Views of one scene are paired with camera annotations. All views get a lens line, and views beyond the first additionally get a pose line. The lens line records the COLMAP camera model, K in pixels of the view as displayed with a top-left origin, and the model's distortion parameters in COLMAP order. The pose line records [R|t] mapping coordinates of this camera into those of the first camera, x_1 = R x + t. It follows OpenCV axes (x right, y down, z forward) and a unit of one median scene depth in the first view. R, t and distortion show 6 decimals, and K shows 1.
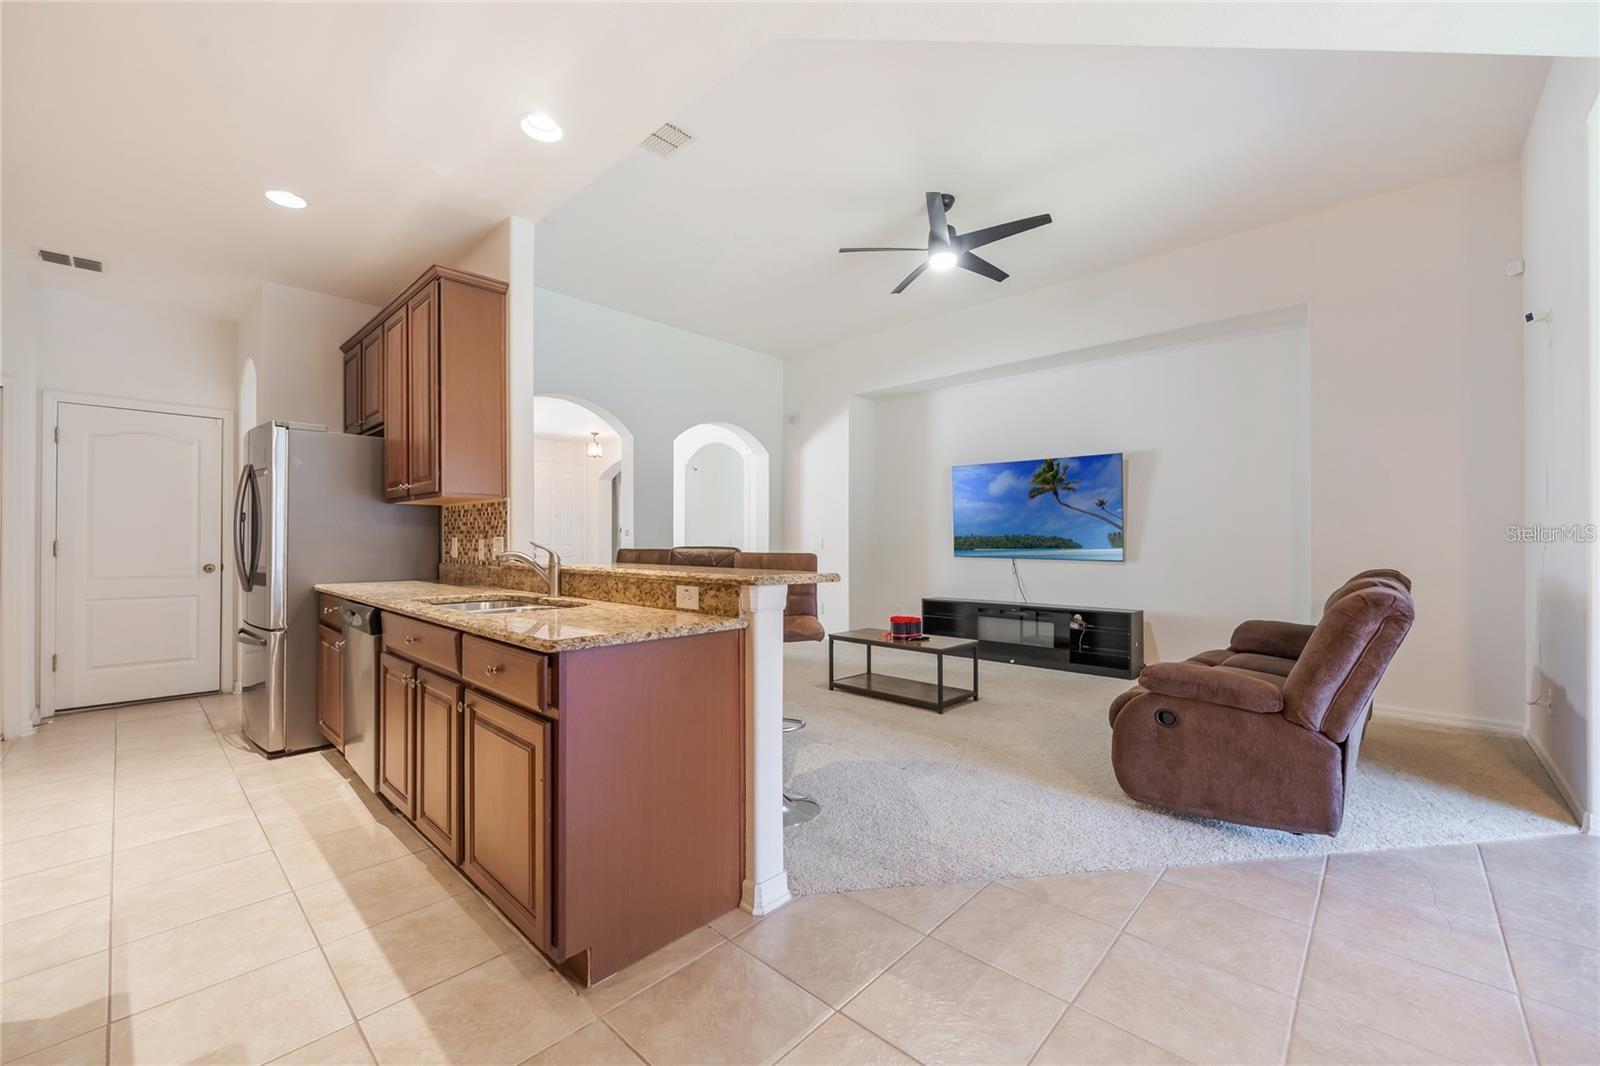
lens RADIAL K [[632.5, 0, 792.9], [0, 632.5, 531.4], [0, 0, 1]] dist [-0.001701, -0.000228]
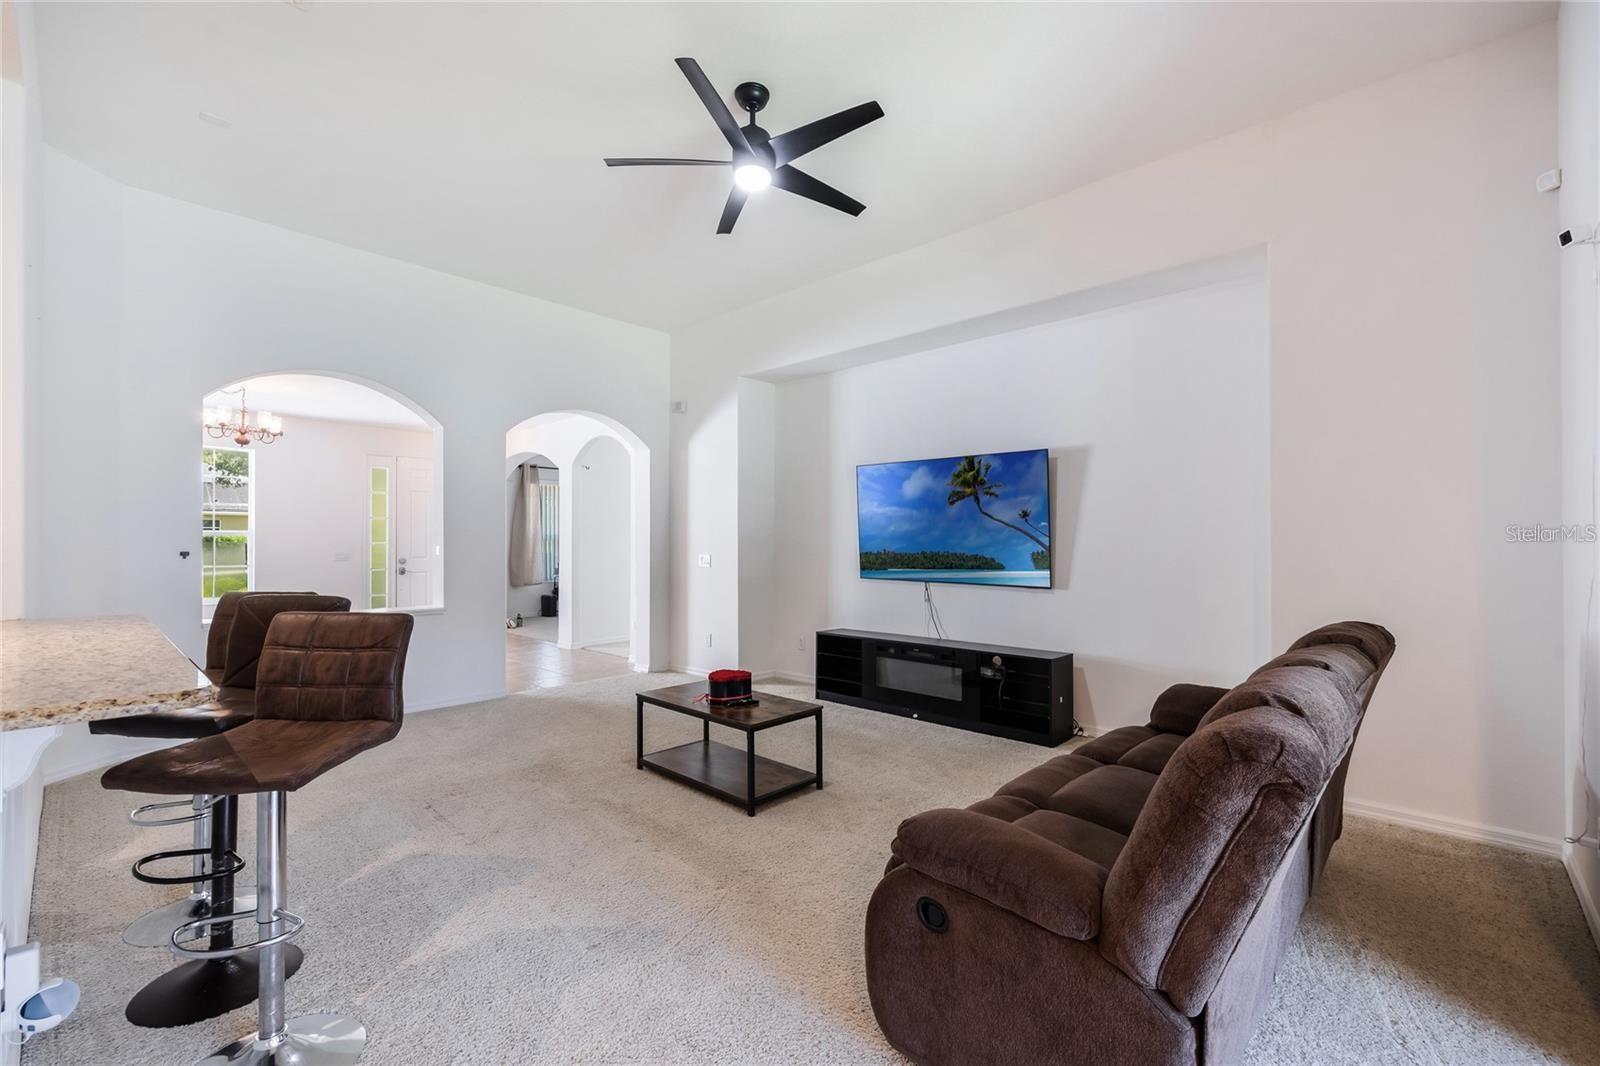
lens RADIAL K [[673.1, 0, 814.9], [0, 673.1, 527.9], [0, 0, 1]] dist [0.003255, 0.000755]
pose [[0.999866, -0.001276, 0.016297, 0.253788], [0.001344, 0.999991, -0.004134, -0.026956], [-0.016292, 0.004156, 0.999859, 0.209996]]
